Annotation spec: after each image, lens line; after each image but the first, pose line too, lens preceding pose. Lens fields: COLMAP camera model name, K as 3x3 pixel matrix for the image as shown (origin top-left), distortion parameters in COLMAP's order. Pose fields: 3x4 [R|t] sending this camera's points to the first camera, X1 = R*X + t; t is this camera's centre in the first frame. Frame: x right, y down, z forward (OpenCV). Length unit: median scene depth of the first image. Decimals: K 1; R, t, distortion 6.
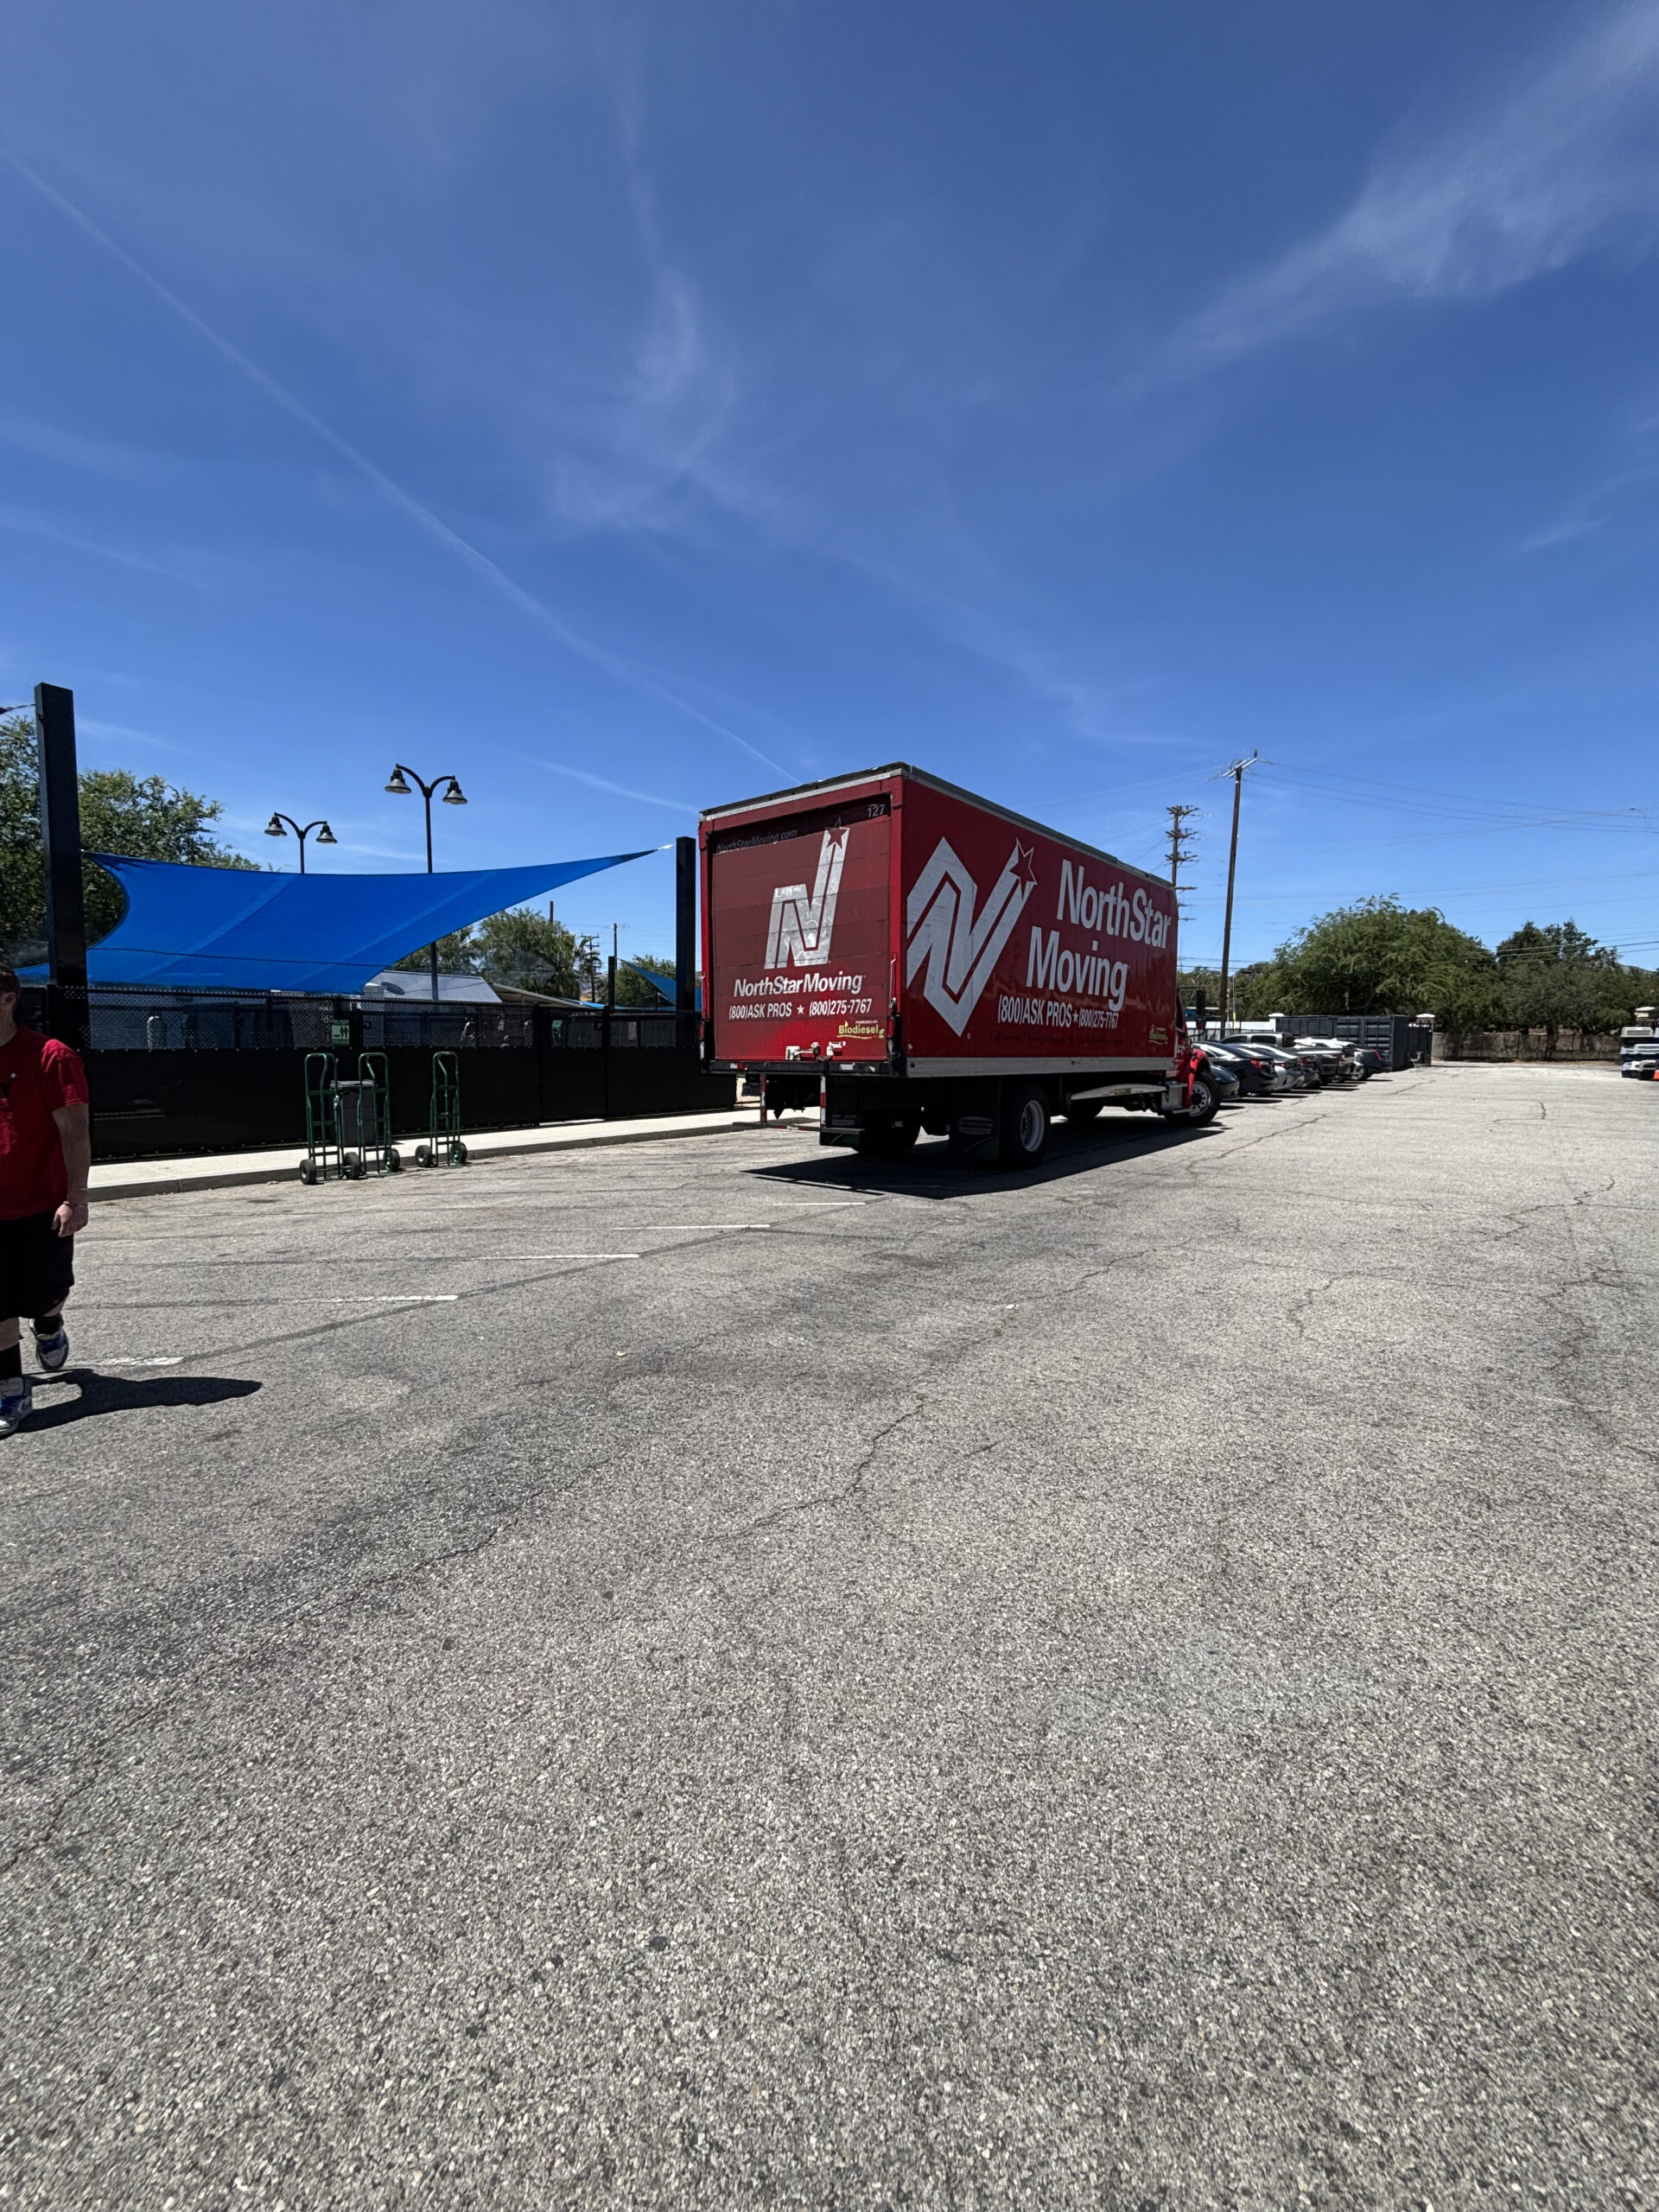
lens RADIAL K [[888.8, 0, 831.7], [0, 888.8, 1100.4], [0, 0, 1]] dist [0.002222, 0.000002]
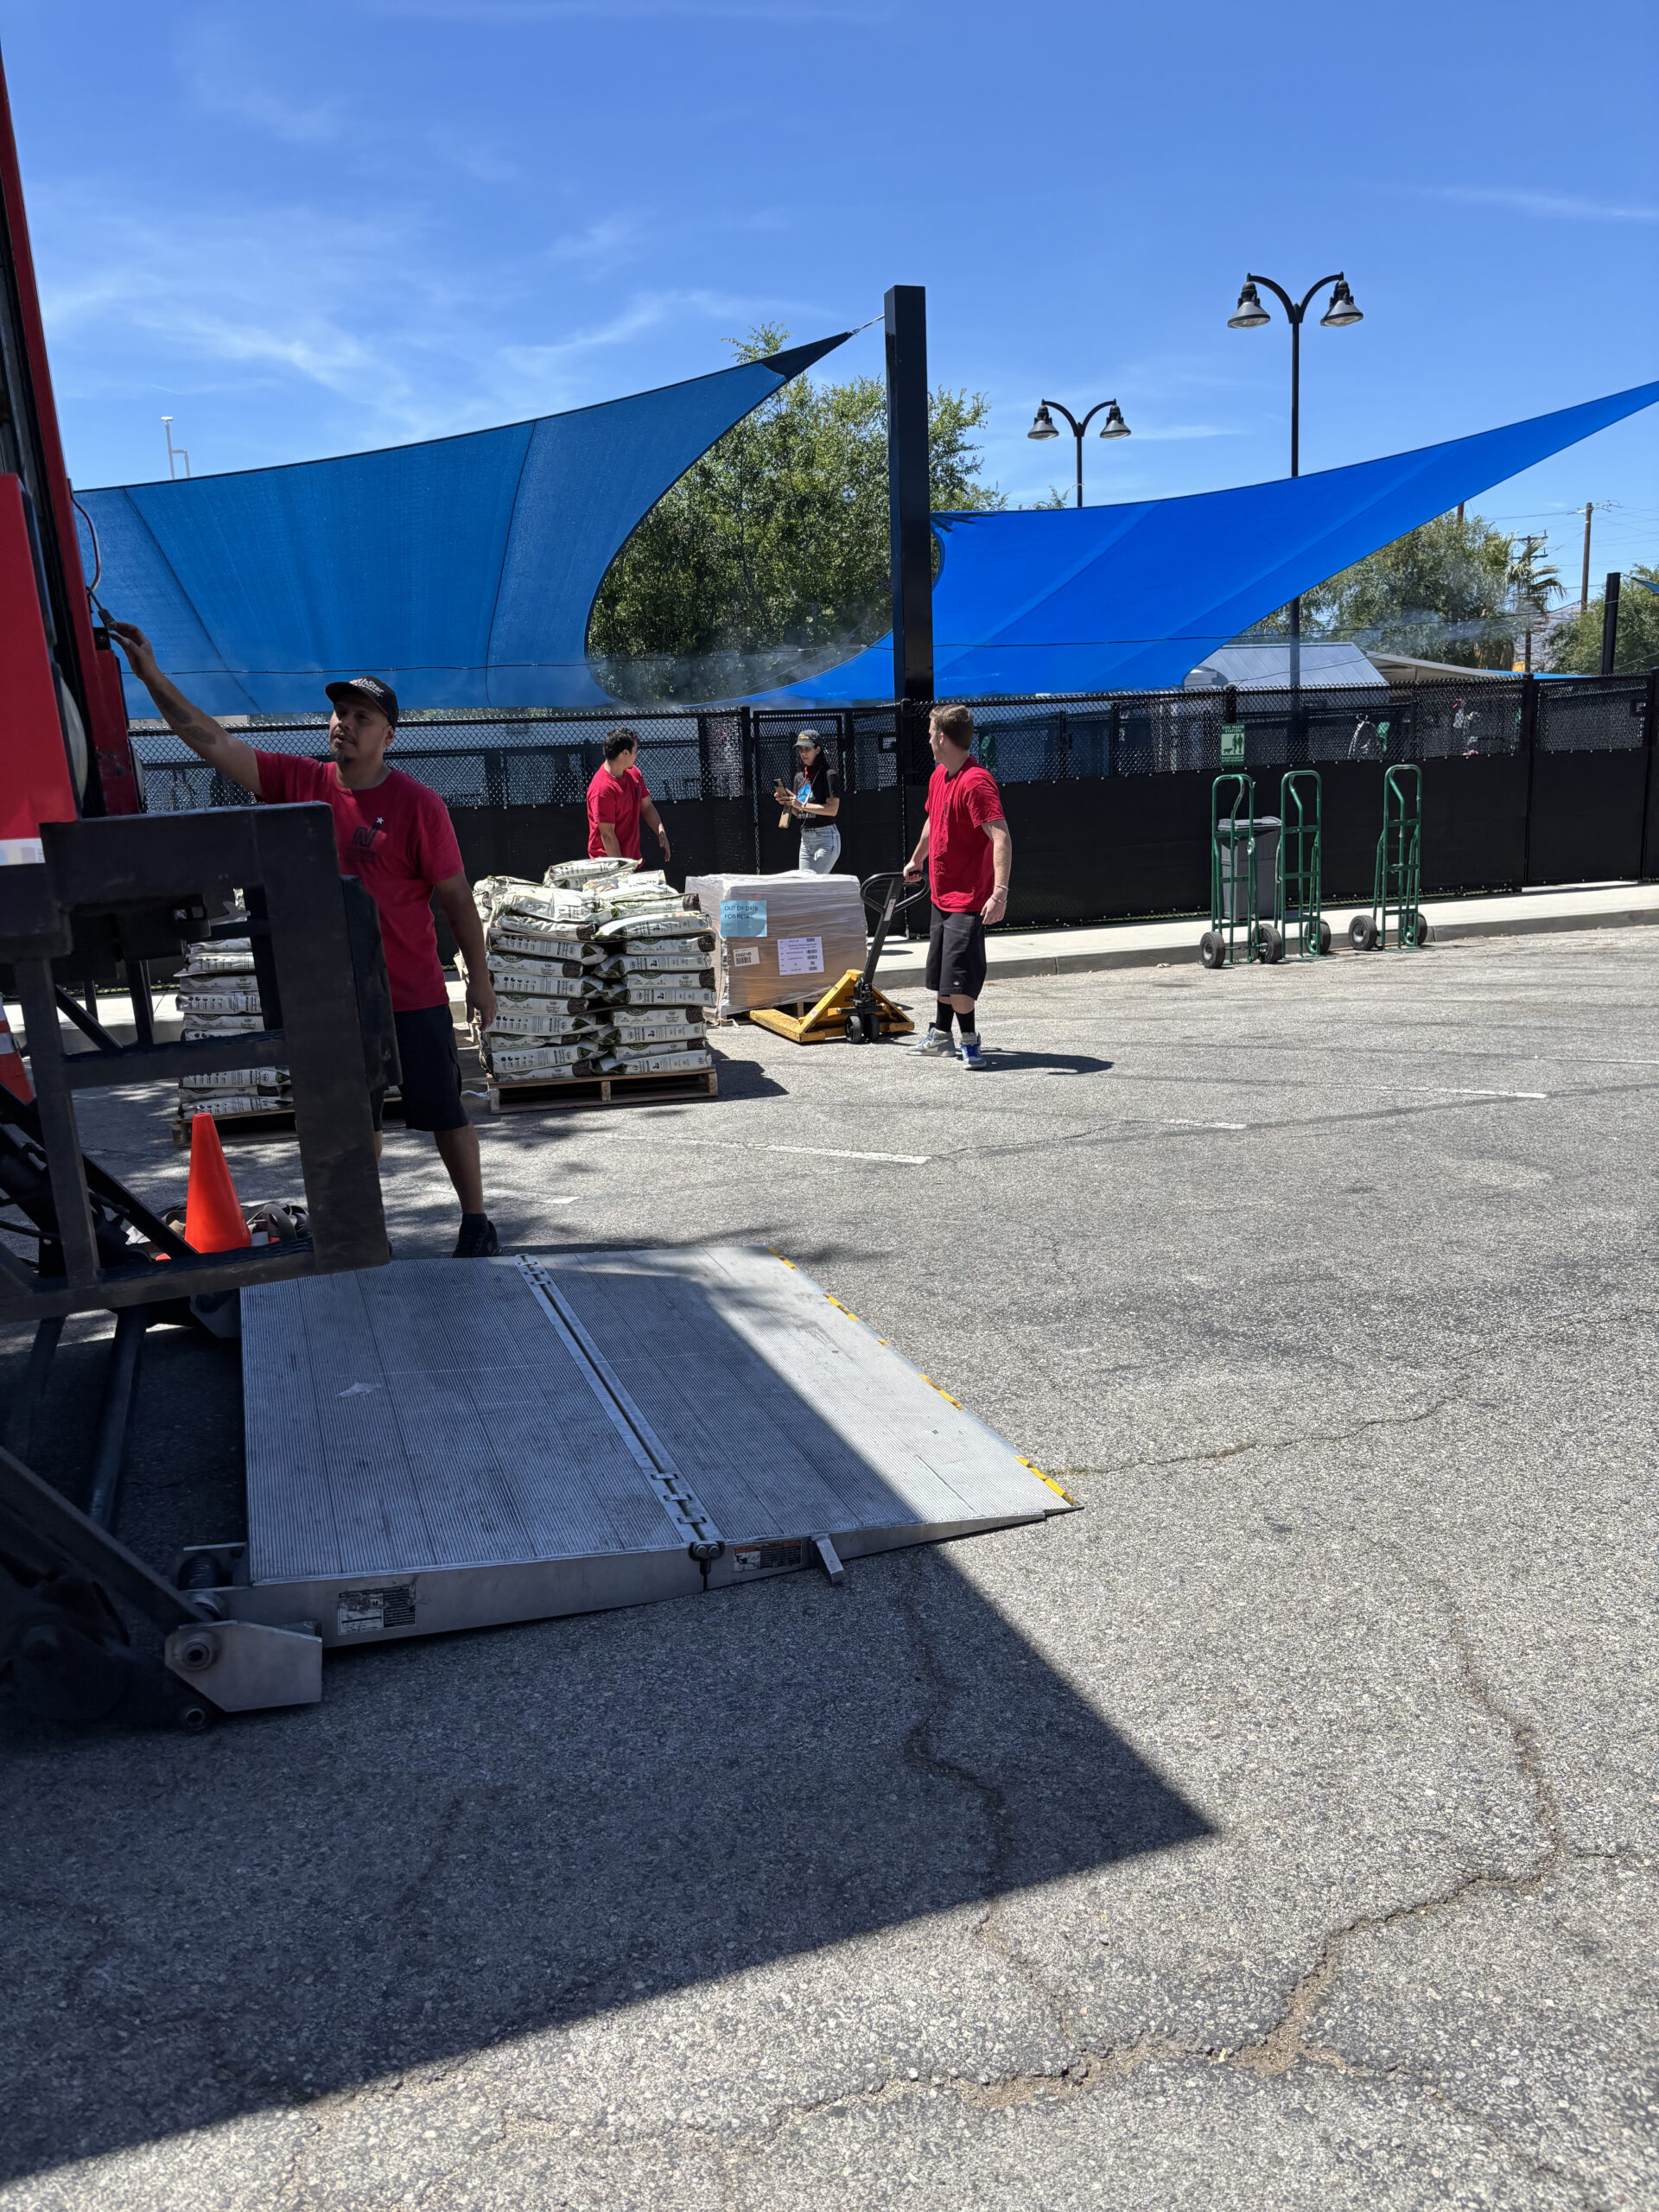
lens RADIAL K [[1662.9, 0, 832.2], [0, 1662.9, 1119.8], [0, 0, 1]] dist [0.016465, -0.013860]
pose [[0.800267, 0.075059, -0.594928, -0.041108], [0.011964, 0.989939, 0.140988, 0.022529], [0.599525, -0.119945, 0.791317, -0.195280]]
